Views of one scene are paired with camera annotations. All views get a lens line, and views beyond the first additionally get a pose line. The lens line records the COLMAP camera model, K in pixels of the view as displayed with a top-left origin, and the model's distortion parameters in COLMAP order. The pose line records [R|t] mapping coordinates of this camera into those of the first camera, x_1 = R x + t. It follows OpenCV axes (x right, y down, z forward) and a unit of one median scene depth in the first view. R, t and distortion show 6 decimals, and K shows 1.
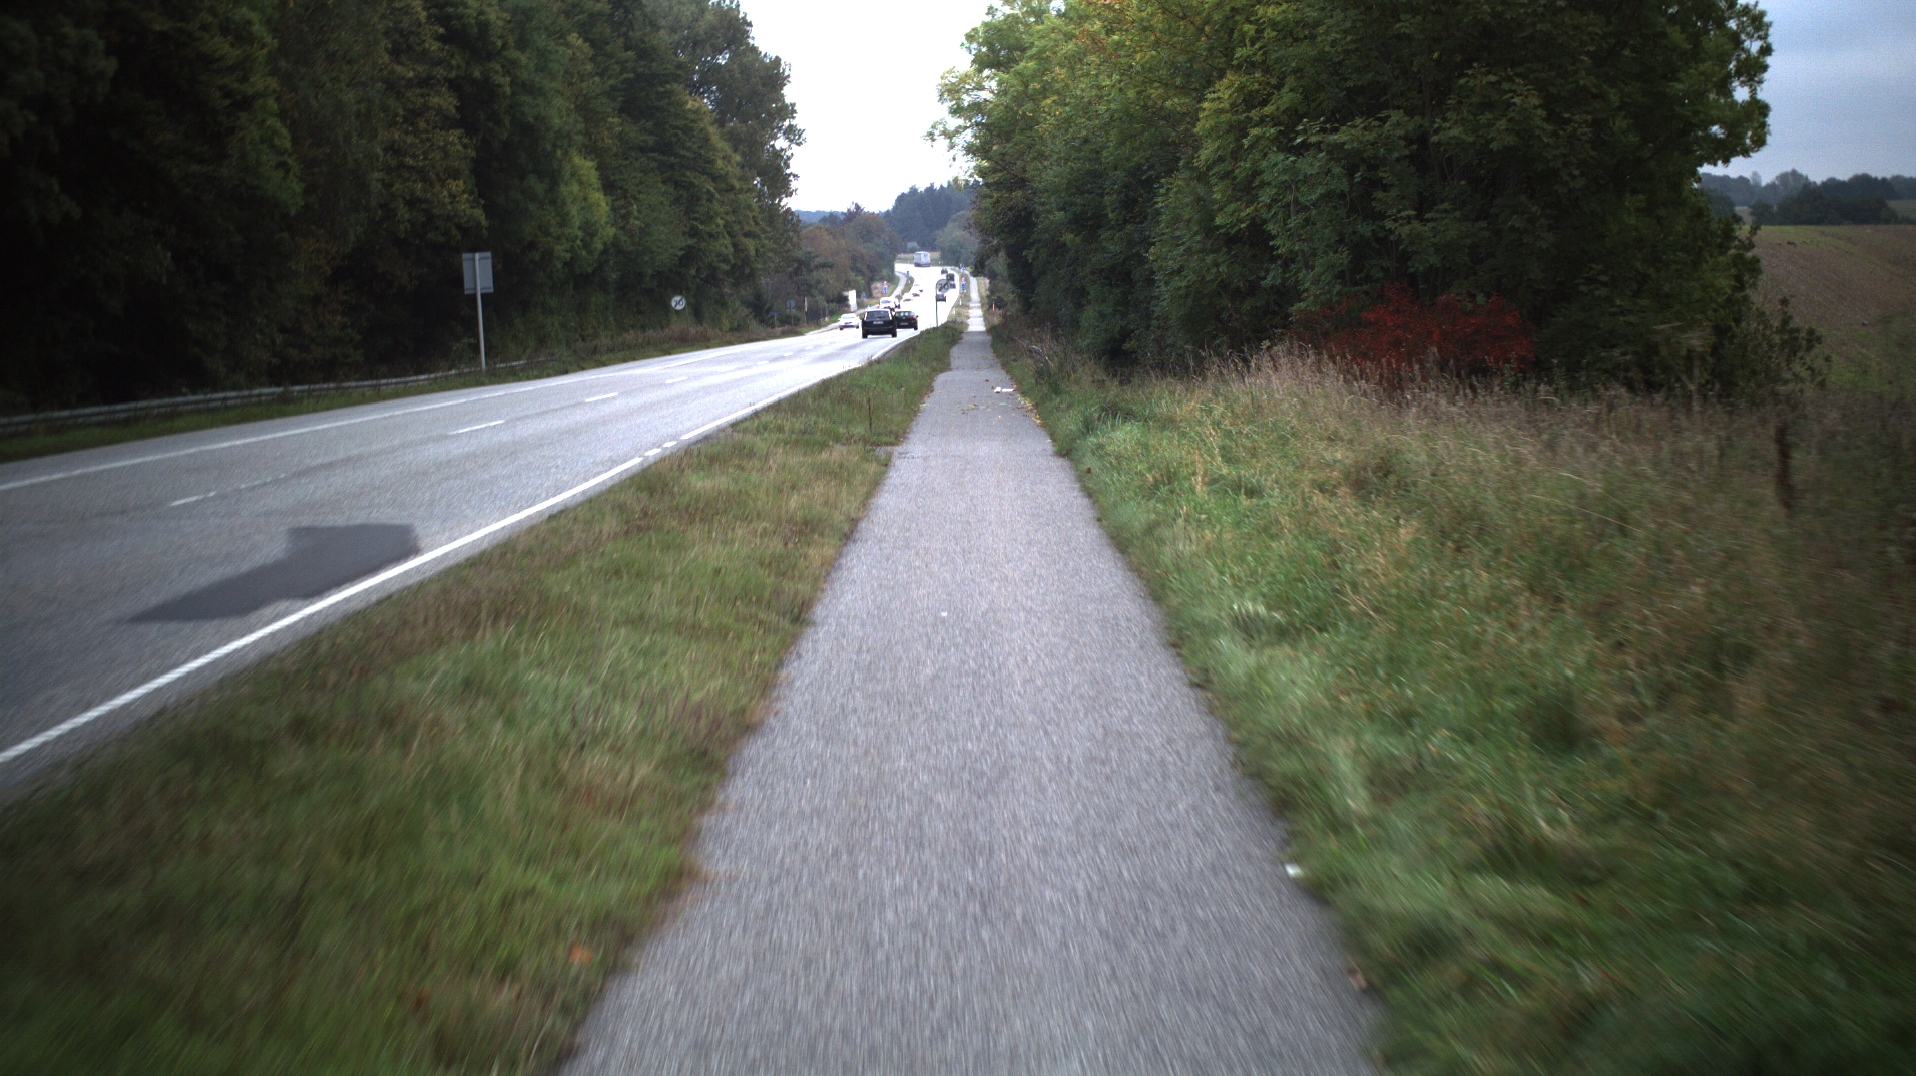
lens RADIAL K [[3026.4, 0, 958.0], [0, 3026.4, 538.0], [0, 0, 1]] dist [-0.165551, -0.012321]
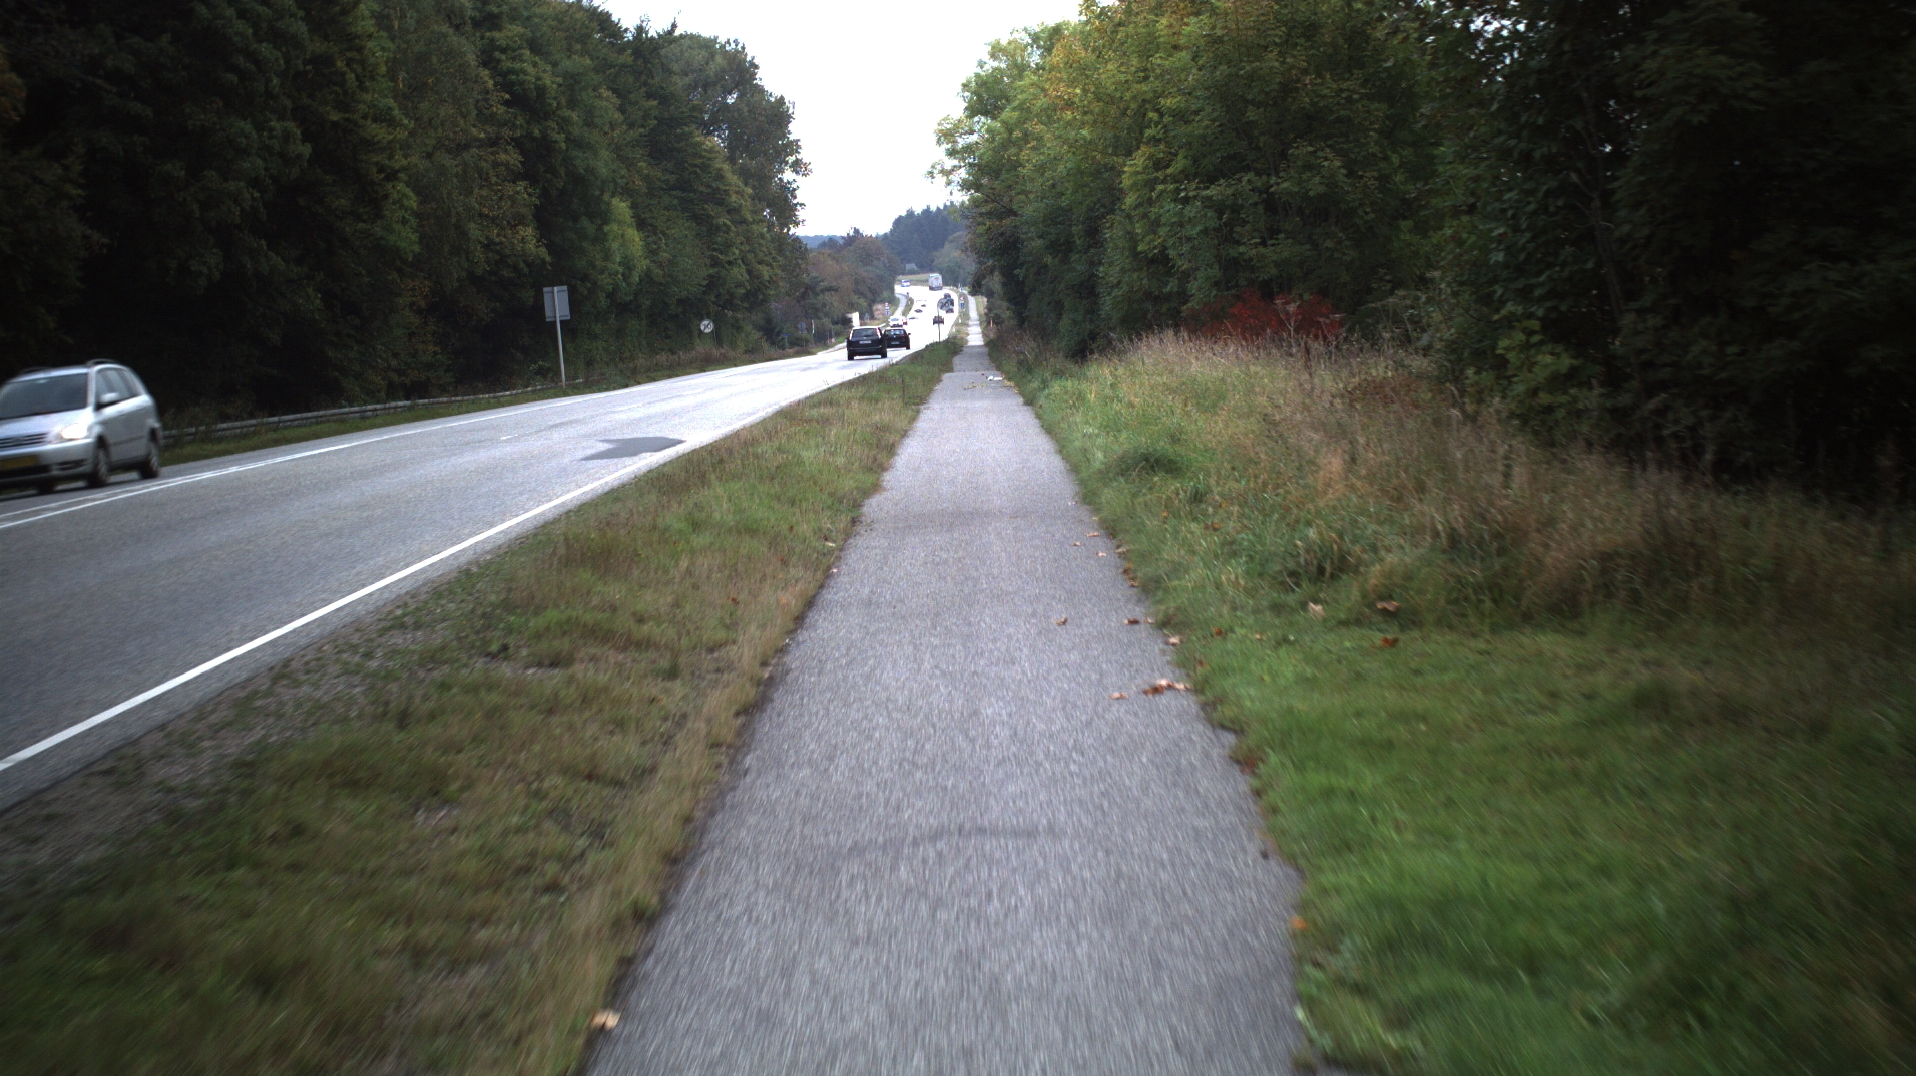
lens RADIAL K [[3026.4, 0, 958.0], [0, 3026.4, 538.0], [0, 0, 1]] dist [-0.165551, -0.012321]
pose [[0.999548, -0.029991, -0.001922, -0.000338], [0.029978, 0.999529, -0.006568, 0.014337], [0.002119, 0.006507, 0.999977, -0.158990]]
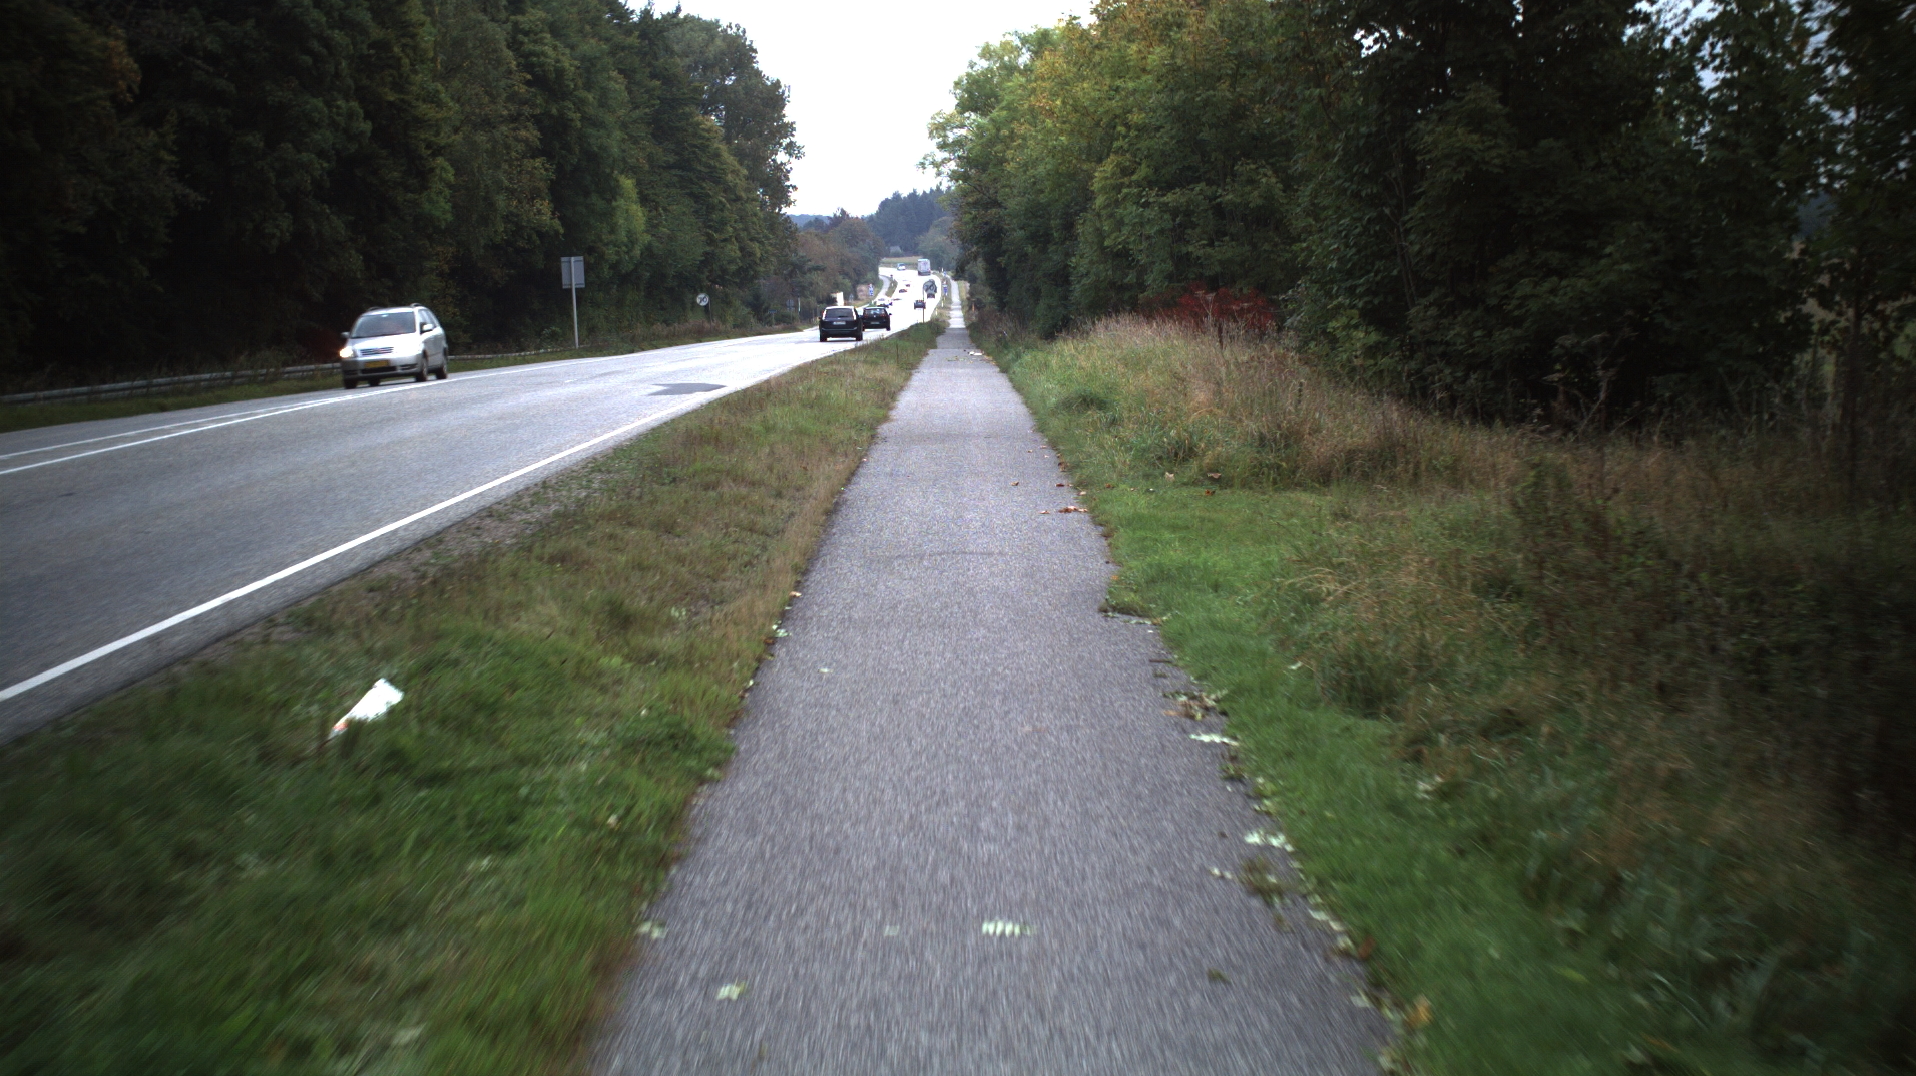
lens RADIAL K [[3026.4, 0, 958.0], [0, 3026.4, 538.0], [0, 0, 1]] dist [-0.165551, -0.012321]
pose [[0.999949, 0.007424, 0.006919, -0.001605], [-0.007414, 0.999972, -0.001398, 0.021529], [-0.006929, 0.001347, 0.999975, -0.239032]]
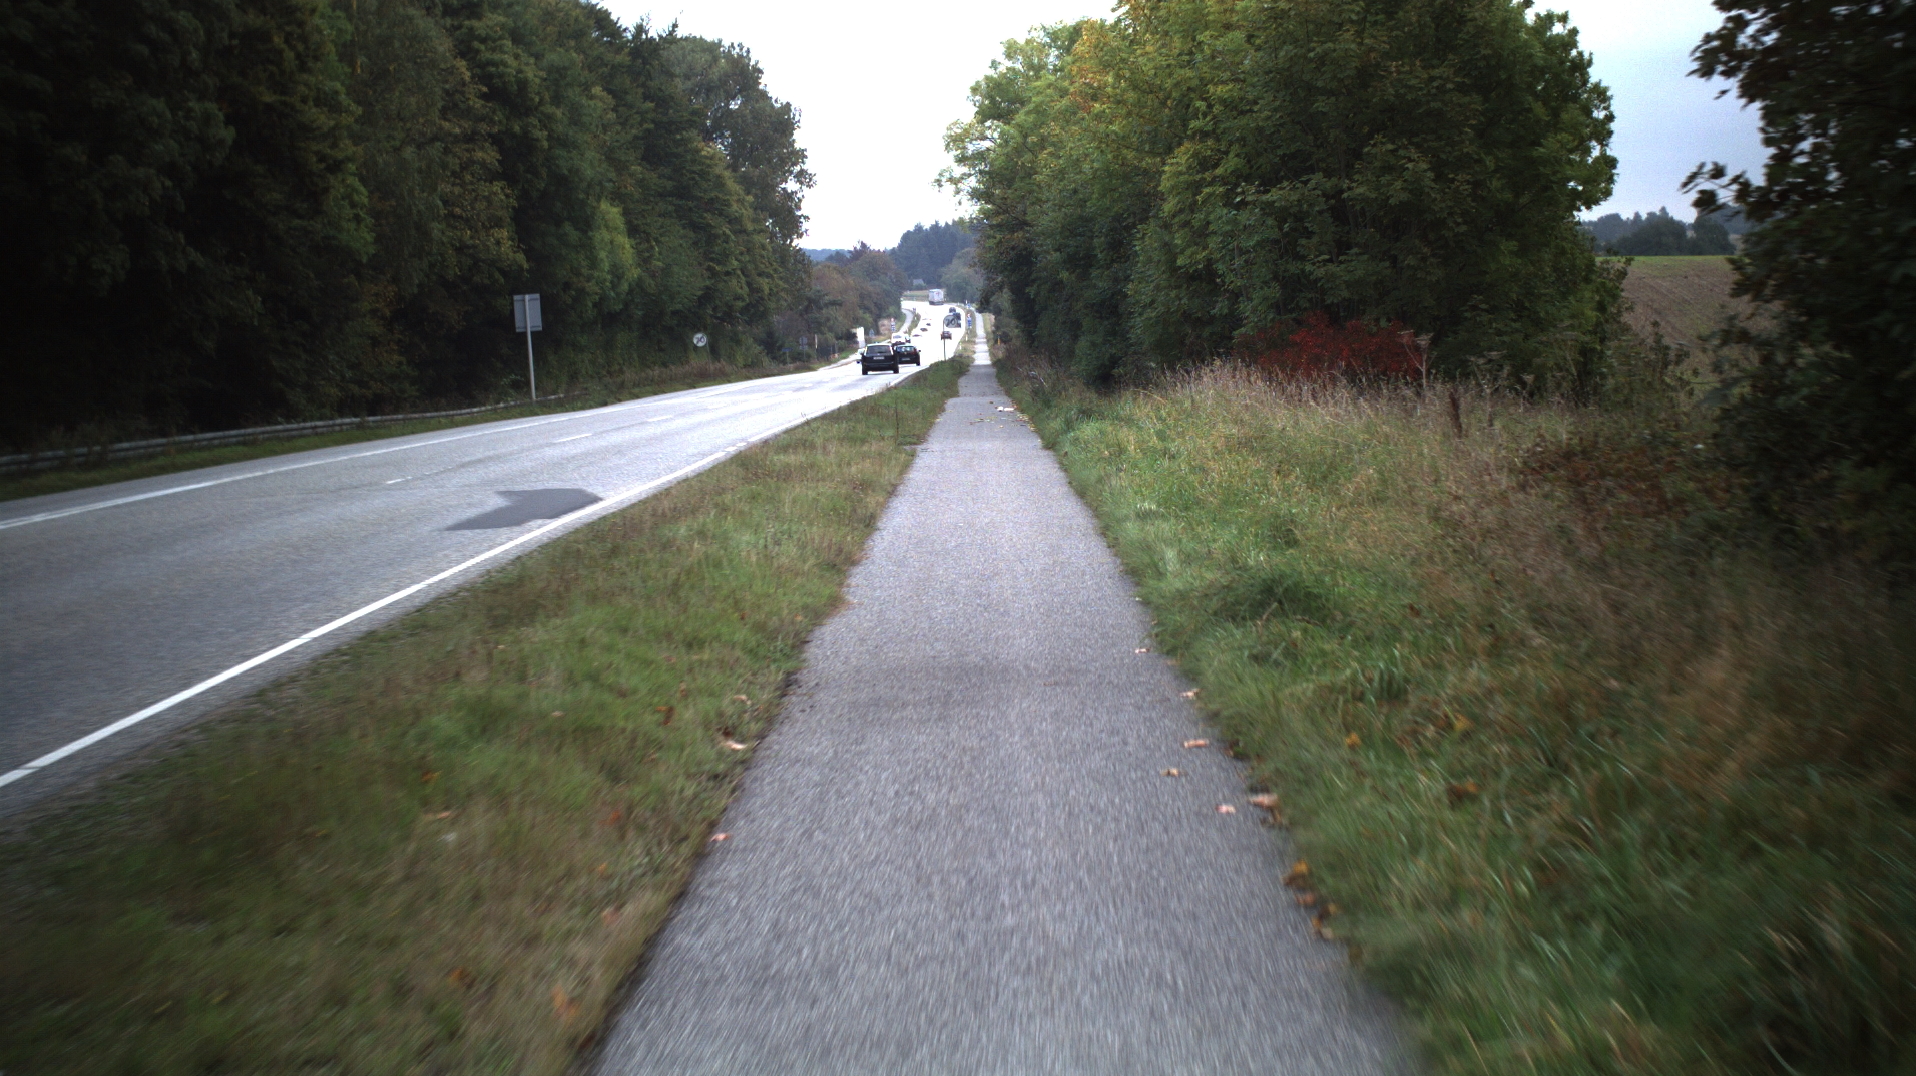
lens RADIAL K [[3026.4, 0, 958.0], [0, 3026.4, 538.0], [0, 0, 1]] dist [-0.165551, -0.012321]
pose [[0.999943, -0.010331, -0.002641, -0.000306], [0.010298, 0.999874, -0.012072, 0.007219], [0.002766, 0.012044, 0.999924, -0.079179]]
